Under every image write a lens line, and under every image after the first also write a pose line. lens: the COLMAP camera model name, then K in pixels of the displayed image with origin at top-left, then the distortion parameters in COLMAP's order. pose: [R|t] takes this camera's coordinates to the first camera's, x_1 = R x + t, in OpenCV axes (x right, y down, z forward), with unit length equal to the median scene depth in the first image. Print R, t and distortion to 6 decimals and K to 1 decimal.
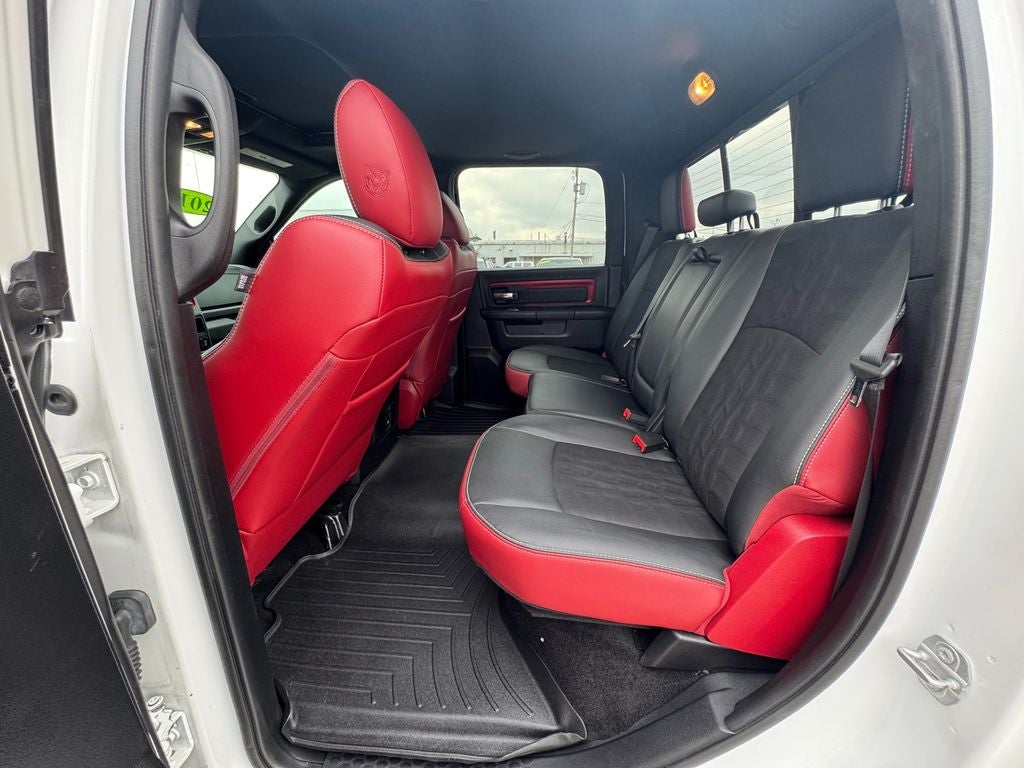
lens RADIAL K [[410.3, 0, 509.5], [0, 410.3, 386.8], [0, 0, 1]] dist [-0.001532, -0.000256]
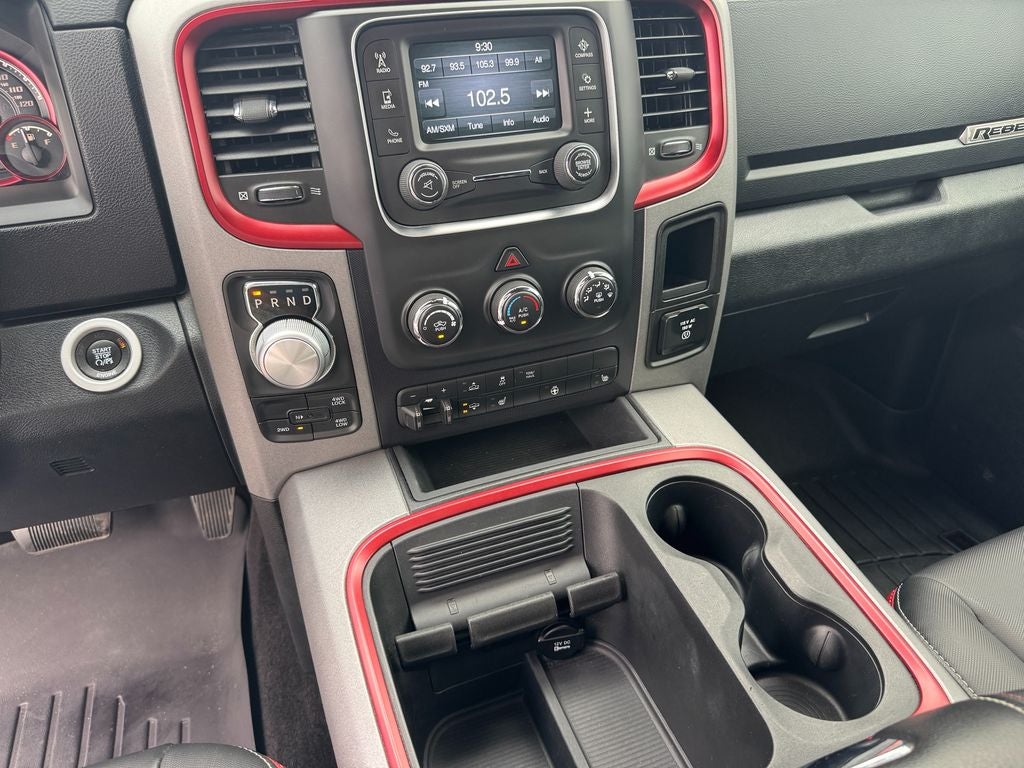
lens RADIAL K [[725.9, 0, 528.4], [0, 725.9, 387.0], [0, 0, 1]] dist [0.003143, -0.032158]
pose [[0.421343, 0.511690, -0.748761, -0.361053], [-0.267399, 0.859016, 0.436566, -0.188121], [0.866584, 0.016274, 0.498766, 0.570957]]
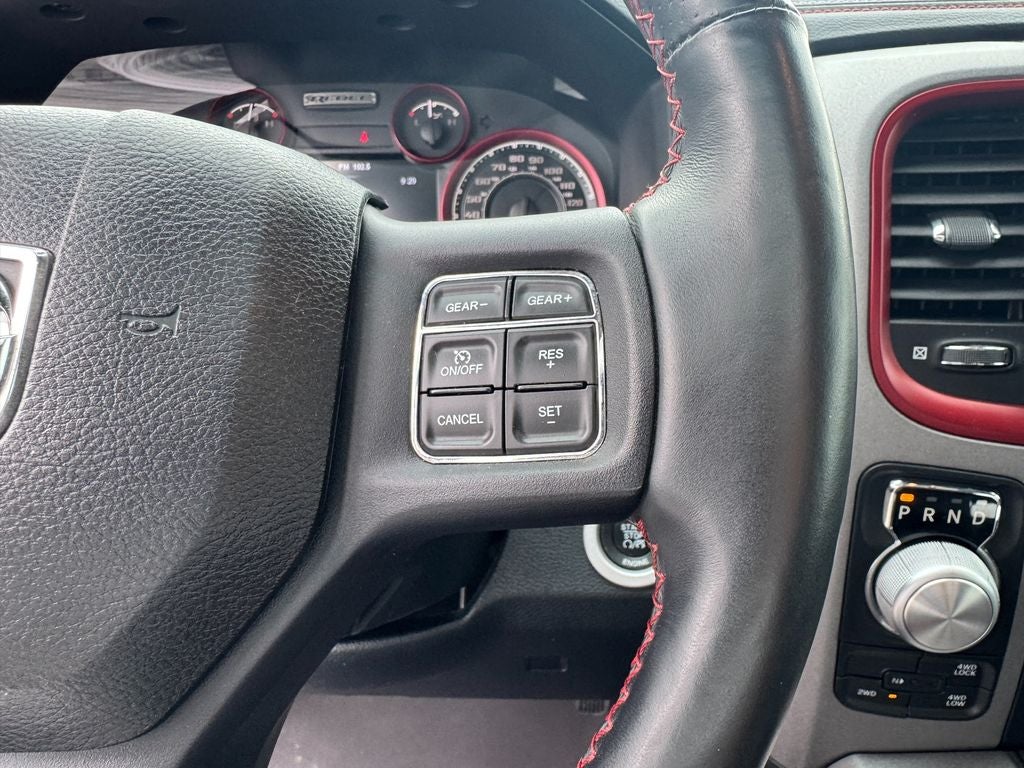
lens RADIAL K [[707.6, 0, 574.2], [0, 707.6, 385.4], [0, 0, 1]] dist [-0.000971, -0.005366]
pose [[0.102815, 0.416434, -0.903334, -0.485639], [-0.284119, 0.882607, 0.374542, -0.139498], [0.953261, 0.218145, 0.209062, 0.500290]]
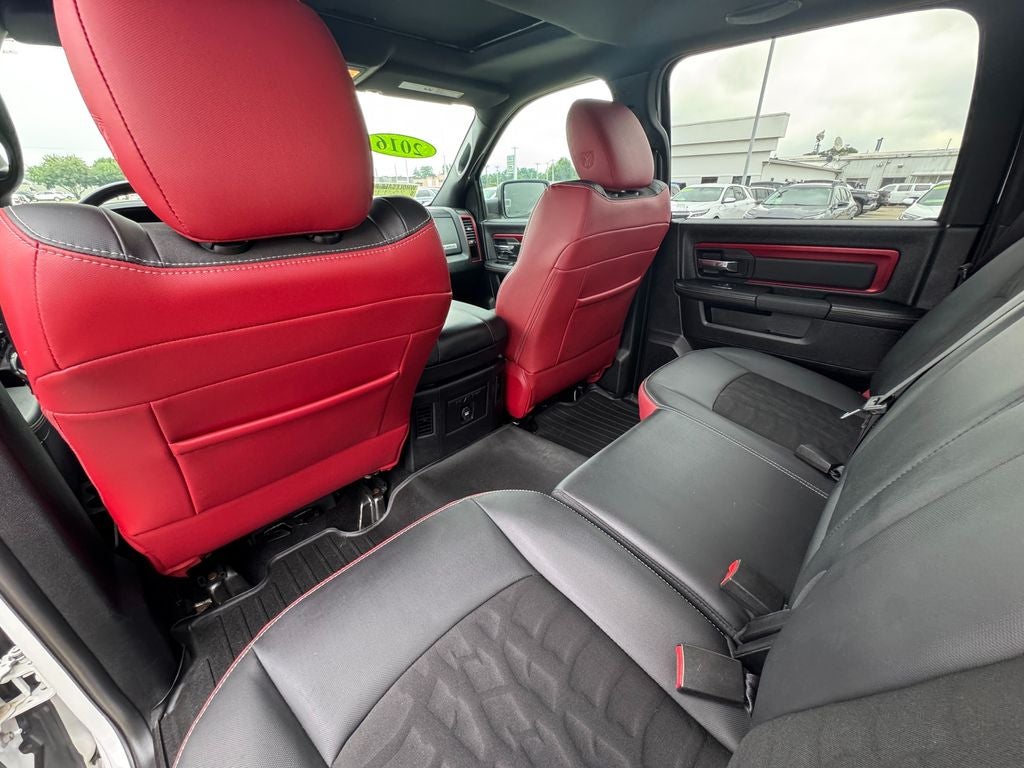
lens RADIAL K [[410.3, 0, 509.5], [0, 410.3, 386.8], [0, 0, 1]] dist [-0.001532, -0.000256]
pose [[0.762830, 0.276165, -0.584657, 0.186142], [-0.178795, 0.959038, 0.219723, -0.124410], [0.621388, -0.063078, 0.780960, 0.277988]]
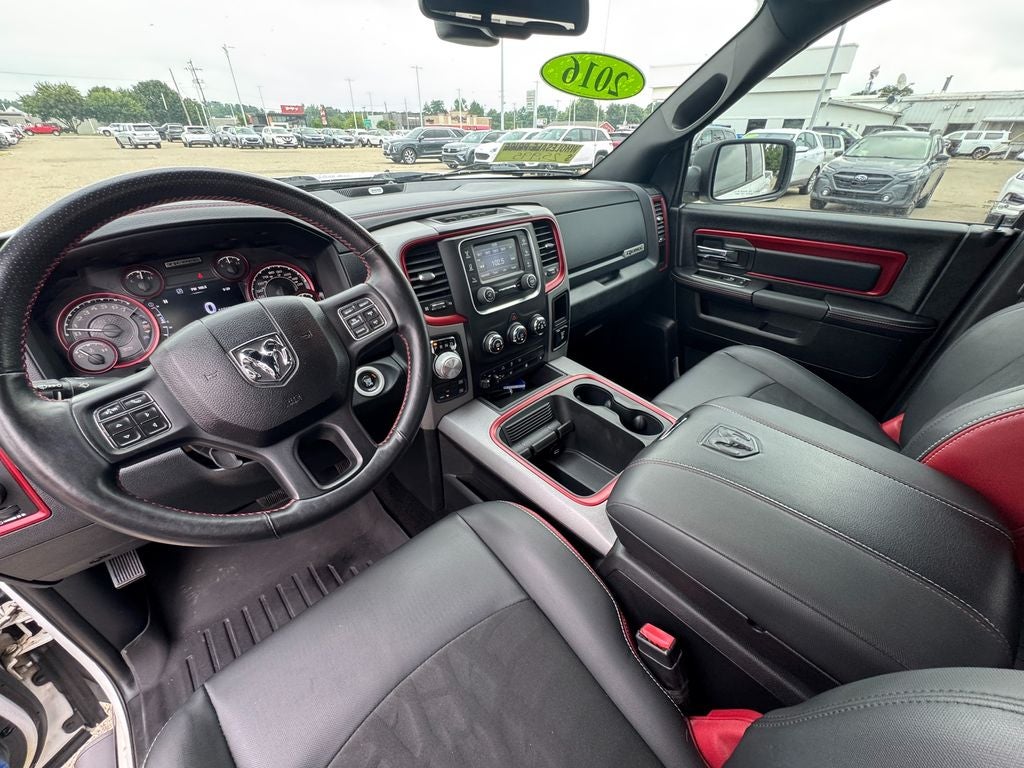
lens RADIAL K [[410.3, 0, 509.5], [0, 410.3, 386.8], [0, 0, 1]] dist [-0.001532, -0.000256]
pose [[0.742063, 0.361942, -0.564217, -0.327592], [-0.199018, 0.922706, 0.330160, -0.182234], [0.640105, -0.132710, 0.756739, 0.358110]]
